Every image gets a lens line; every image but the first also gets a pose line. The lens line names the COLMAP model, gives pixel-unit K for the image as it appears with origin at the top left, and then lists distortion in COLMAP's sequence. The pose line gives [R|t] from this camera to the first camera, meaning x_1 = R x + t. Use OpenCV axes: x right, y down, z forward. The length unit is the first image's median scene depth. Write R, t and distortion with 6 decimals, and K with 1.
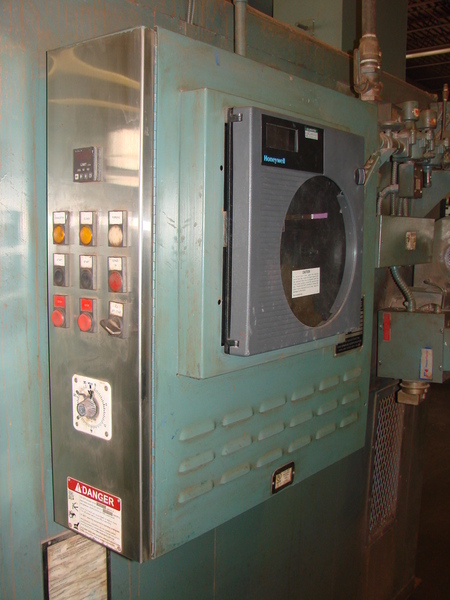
lens RADIAL K [[641.0, 0, 225.0], [0, 641.0, 300.0], [0, 0, 1]] dist [-0.236376, 0.356100]
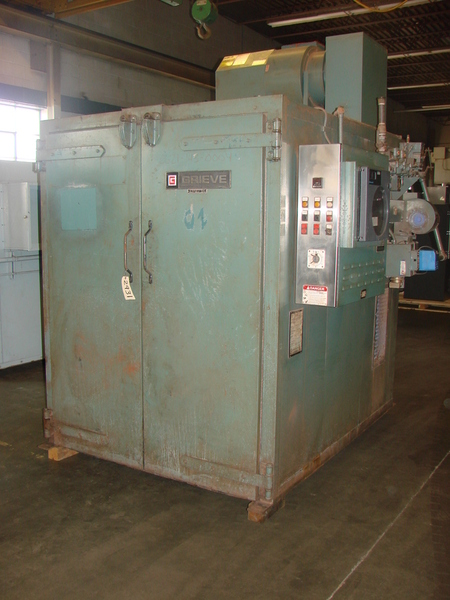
lens RADIAL K [[641.0, 0, 225.0], [0, 641.0, 300.0], [0, 0, 1]] dist [-0.236376, 0.356100]
pose [[0.994262, -0.021912, 0.104707, -0.907341], [0.019613, 0.999545, 0.022932, 0.264644], [-0.105161, -0.020746, 0.994239, -1.920170]]
